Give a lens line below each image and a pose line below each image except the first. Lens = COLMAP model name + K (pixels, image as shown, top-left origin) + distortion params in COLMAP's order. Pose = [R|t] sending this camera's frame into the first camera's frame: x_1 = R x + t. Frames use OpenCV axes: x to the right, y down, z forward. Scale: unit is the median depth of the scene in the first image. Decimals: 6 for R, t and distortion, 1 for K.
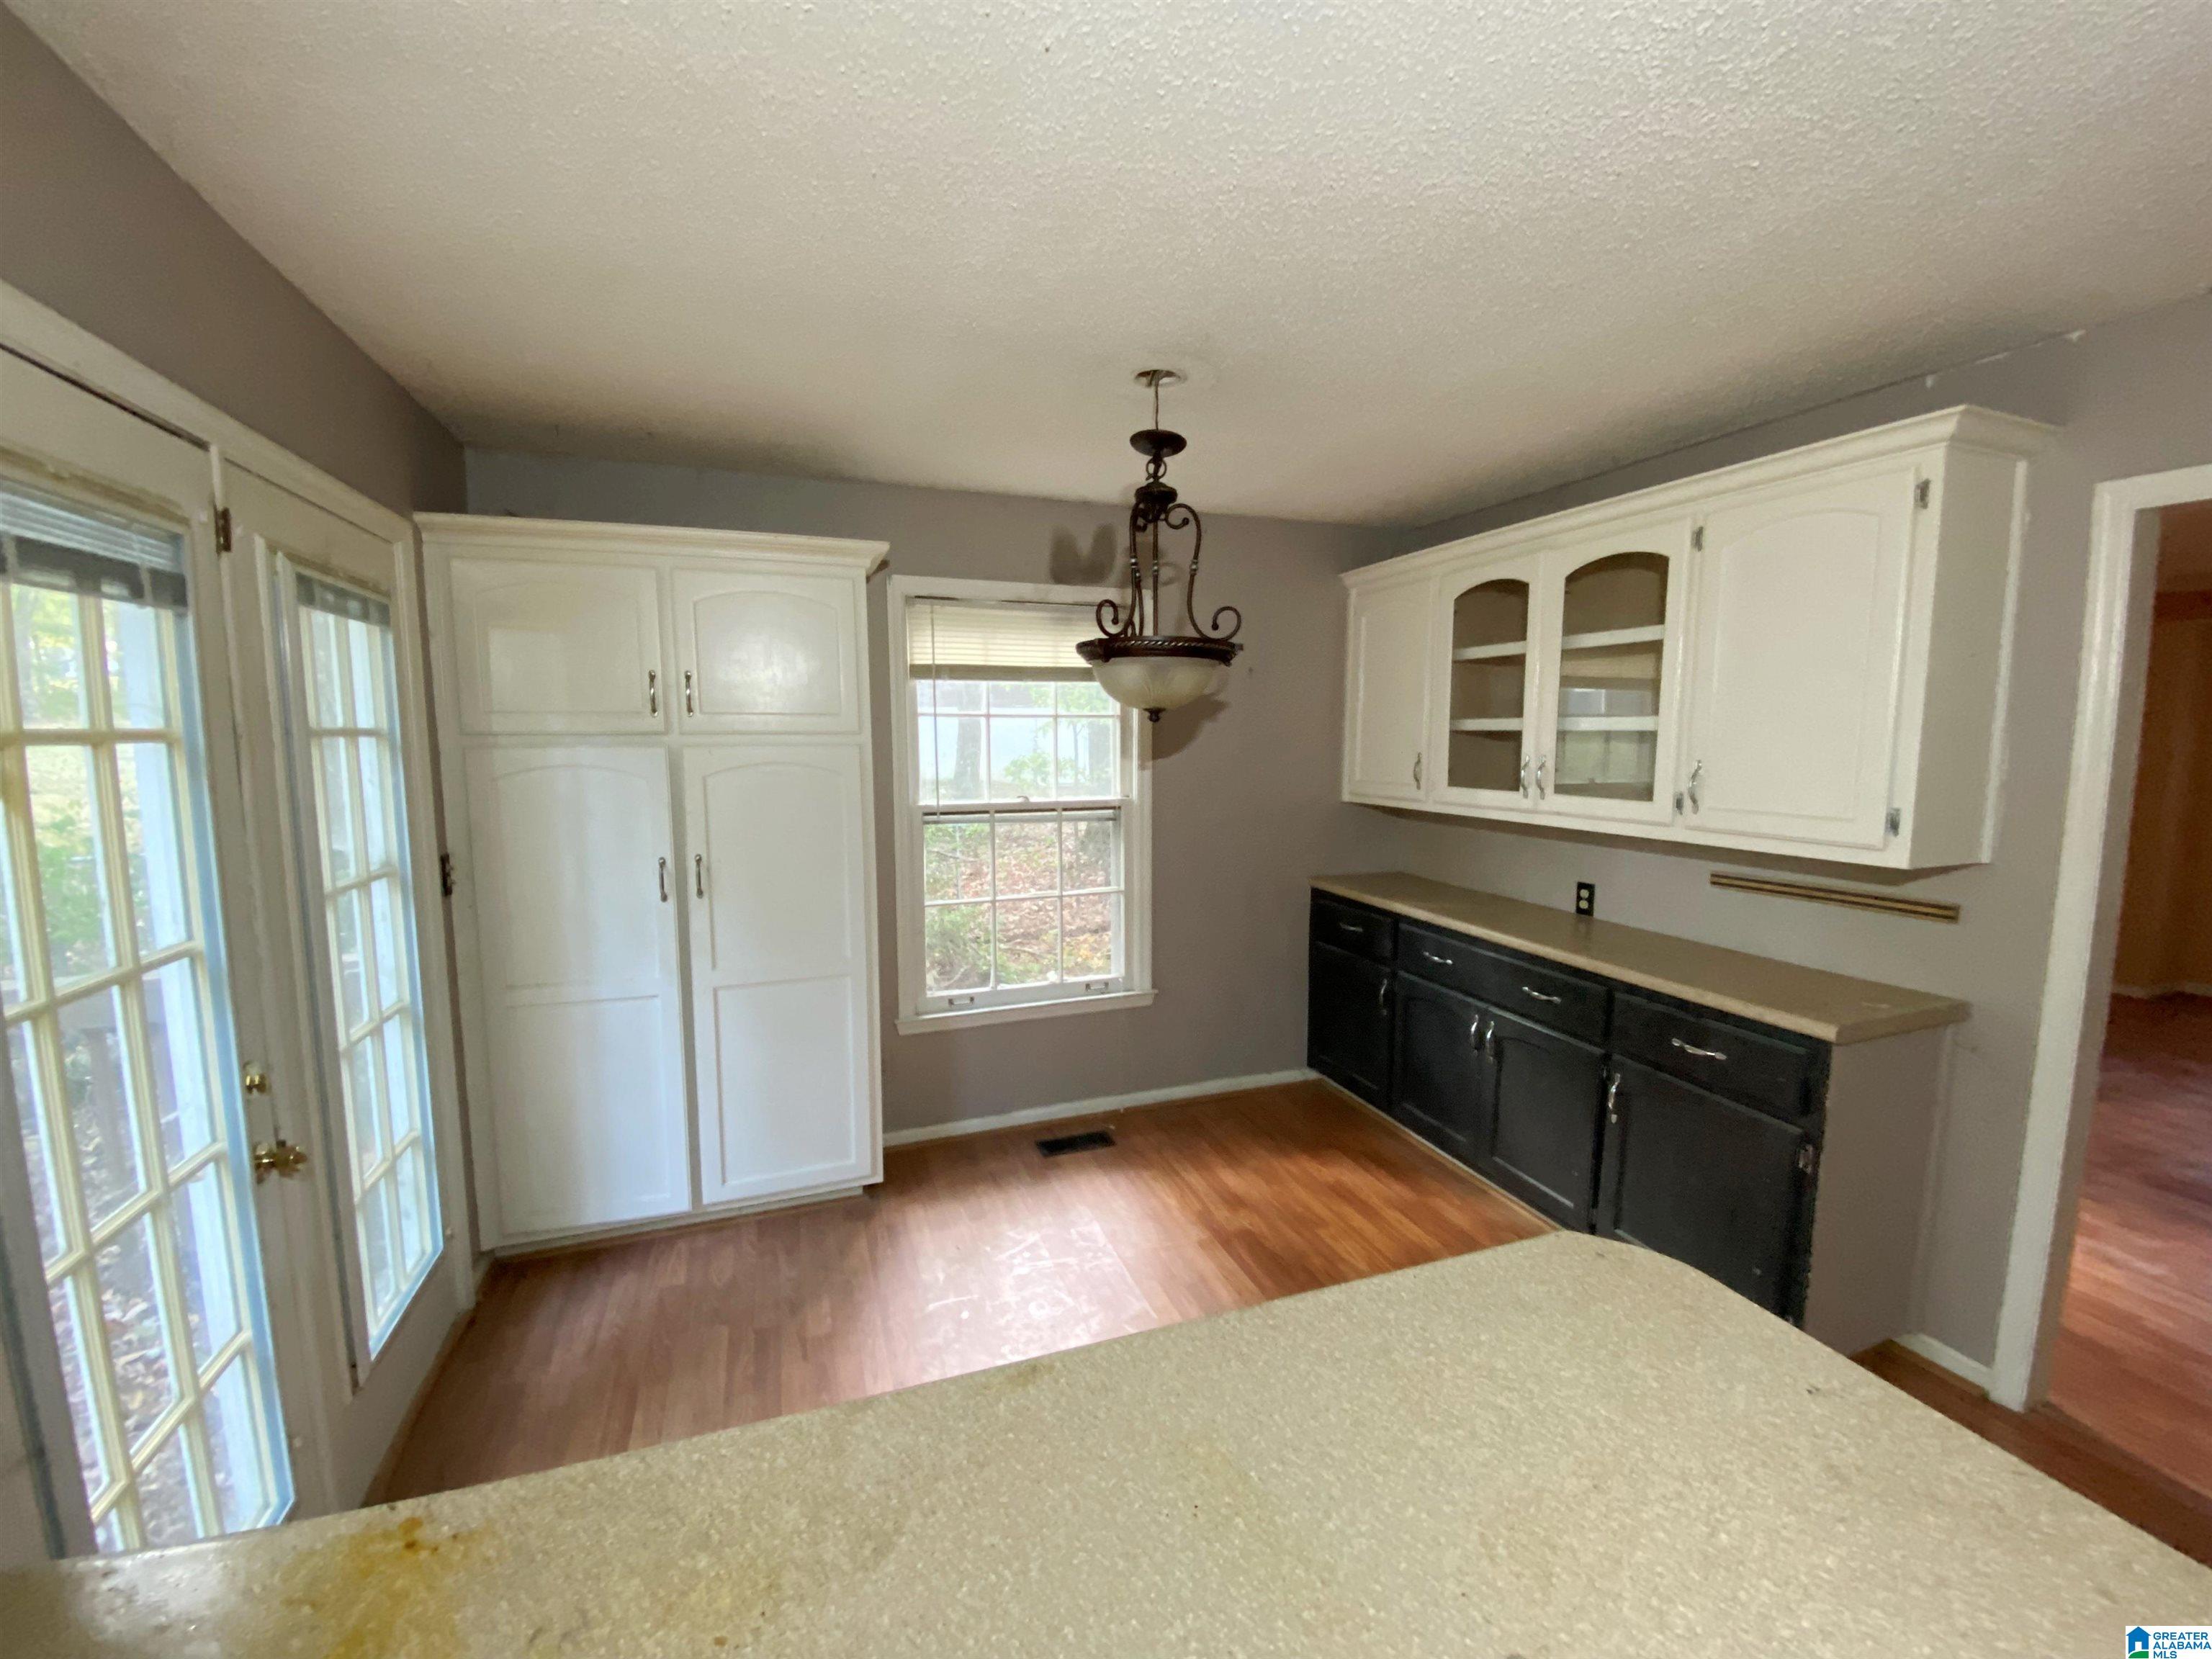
lens RADIAL K [[881.5, 0, 1105.2], [0, 881.5, 827.8], [0, 0, 1]] dist [-0.001472, -0.011824]
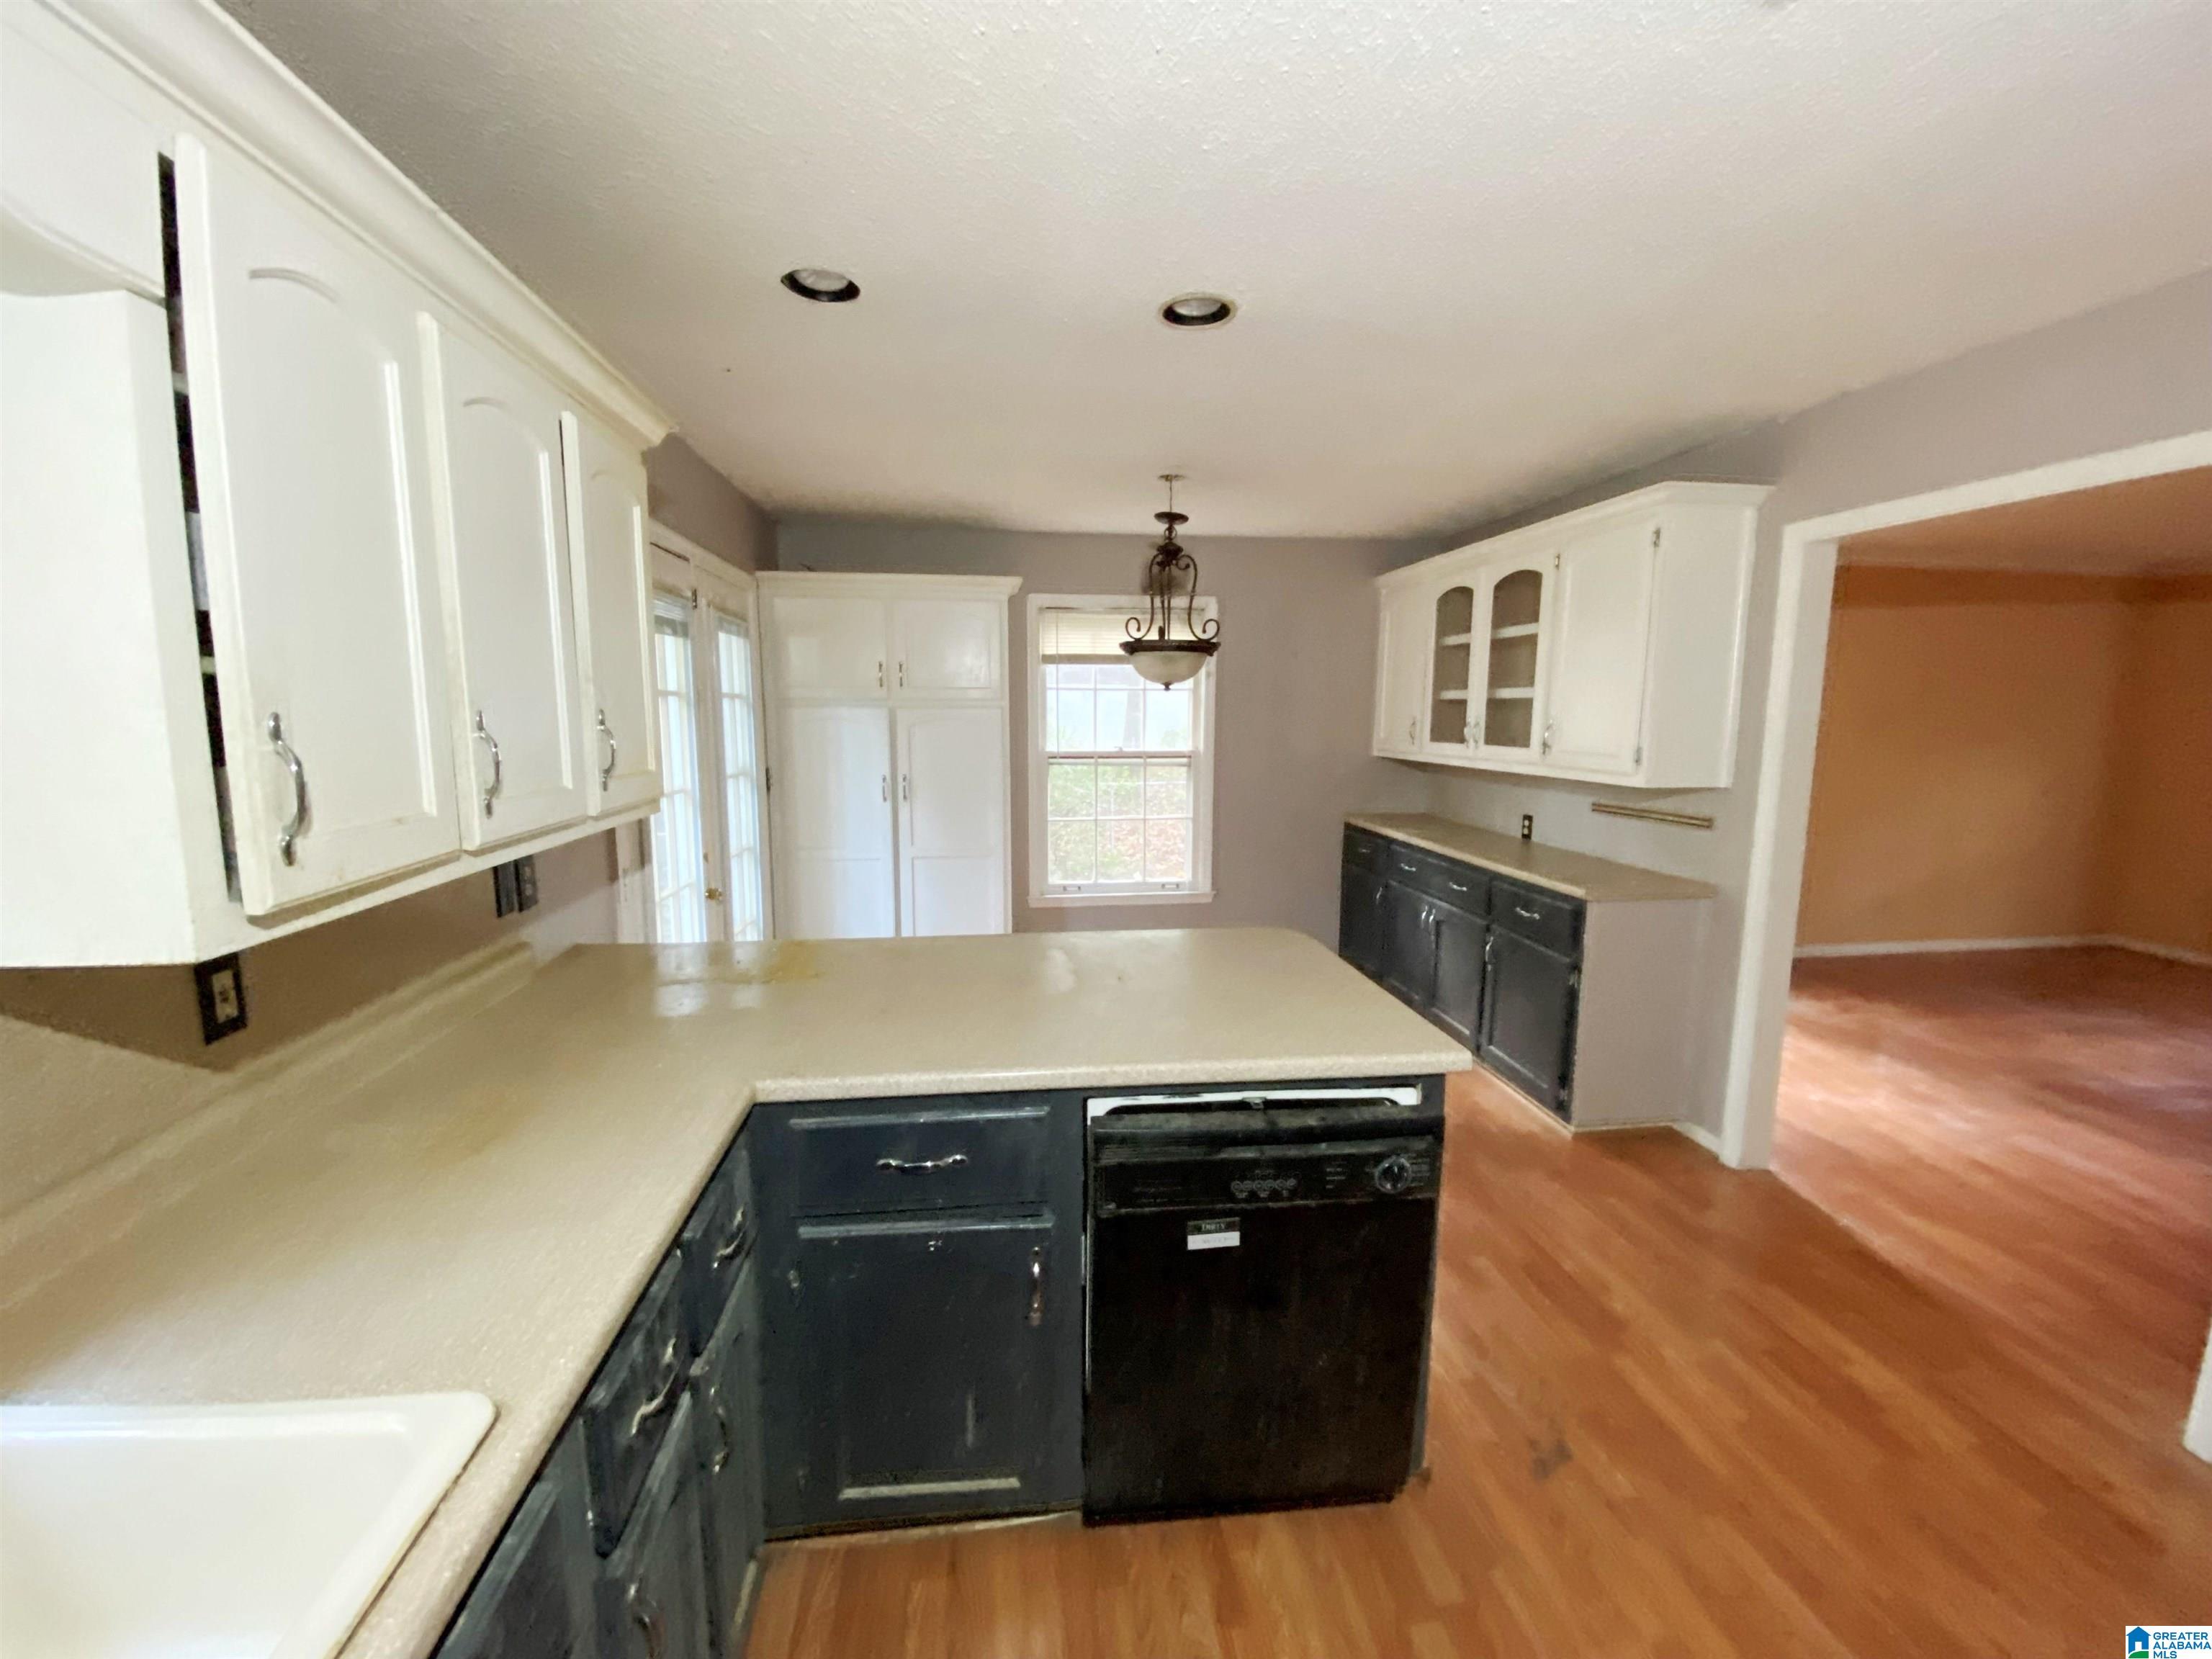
lens RADIAL K [[881.5, 0, 1102.4], [0, 881.5, 823.9], [0, 0, 1]] dist [-0.001472, -0.011824]
pose [[0.975136, 0.031678, -0.219333, 0.252108], [-0.027419, 0.999372, 0.022436, 0.074945], [0.219906, -0.015865, 0.975392, -0.503124]]
